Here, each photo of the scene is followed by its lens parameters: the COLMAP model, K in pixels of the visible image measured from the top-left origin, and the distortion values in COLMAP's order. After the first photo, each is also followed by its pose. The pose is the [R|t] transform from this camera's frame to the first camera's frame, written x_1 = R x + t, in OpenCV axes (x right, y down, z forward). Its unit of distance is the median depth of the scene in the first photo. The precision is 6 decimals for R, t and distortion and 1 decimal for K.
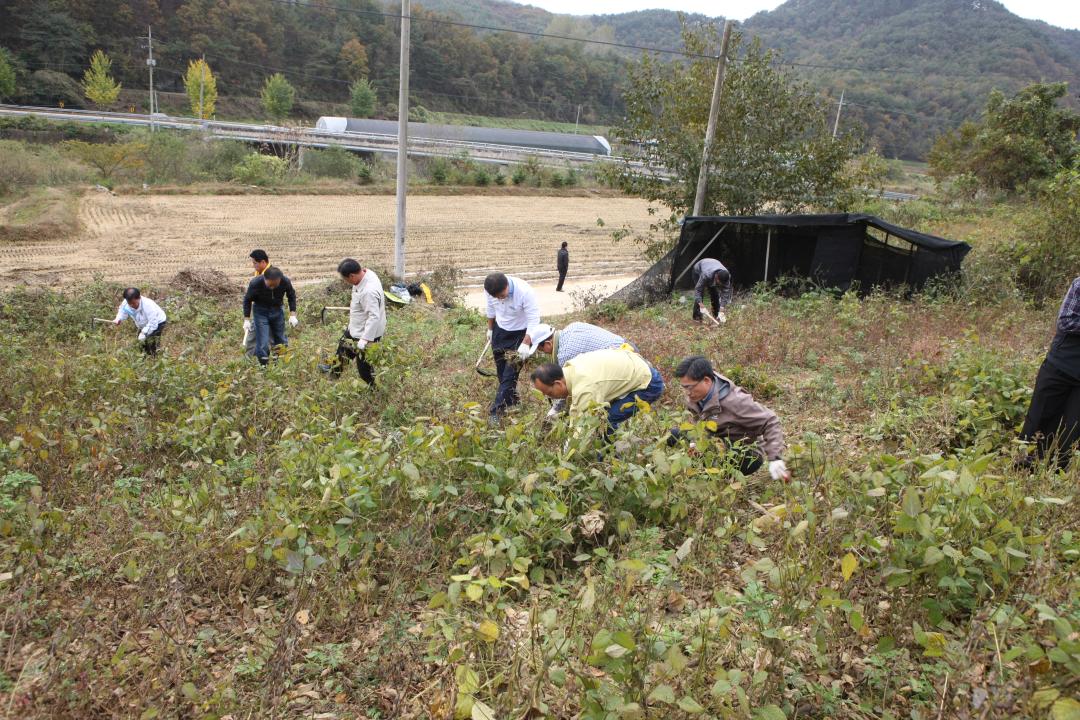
lens RADIAL K [[736.7, 0, 540.0], [0, 736.7, 360.0], [0, 0, 1]] dist [-0.105438, 0.074162]
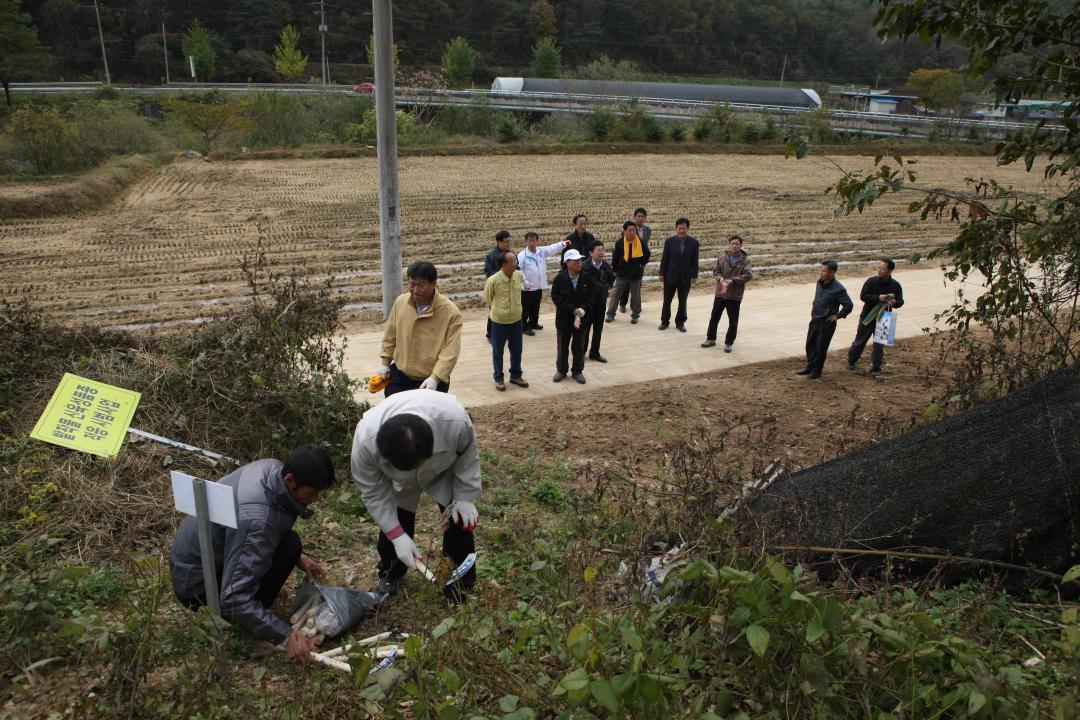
lens RADIAL K [[736.7, 0, 540.0], [0, 736.7, 360.0], [0, 0, 1]] dist [-0.105438, 0.074162]
pose [[0.965238, 0.040485, -0.258220, 0.015685], [-0.029956, 0.998557, 0.044581, -0.028892], [0.259652, -0.035296, 0.965057, 0.177212]]
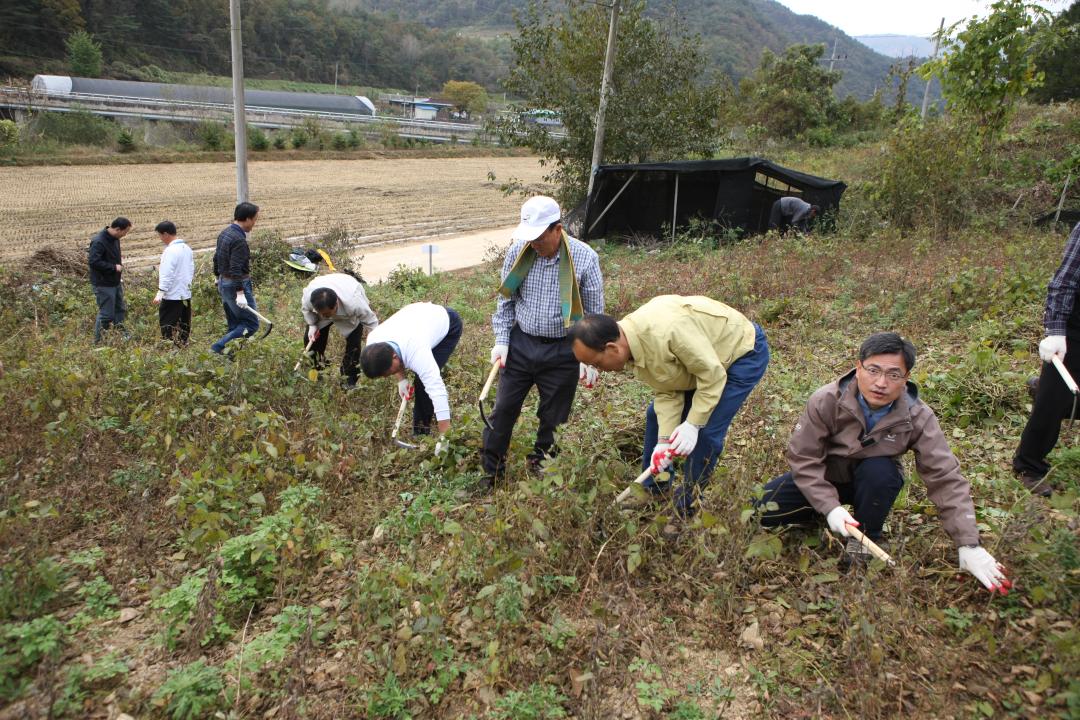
lens RADIAL K [[736.7, 0, 540.0], [0, 736.7, 360.0], [0, 0, 1]] dist [-0.105438, 0.074162]
pose [[0.948252, -0.105316, 0.299543, -0.043667], [0.090231, 0.993876, 0.063794, -0.000198], [-0.304427, -0.033465, 0.951948, 0.011768]]
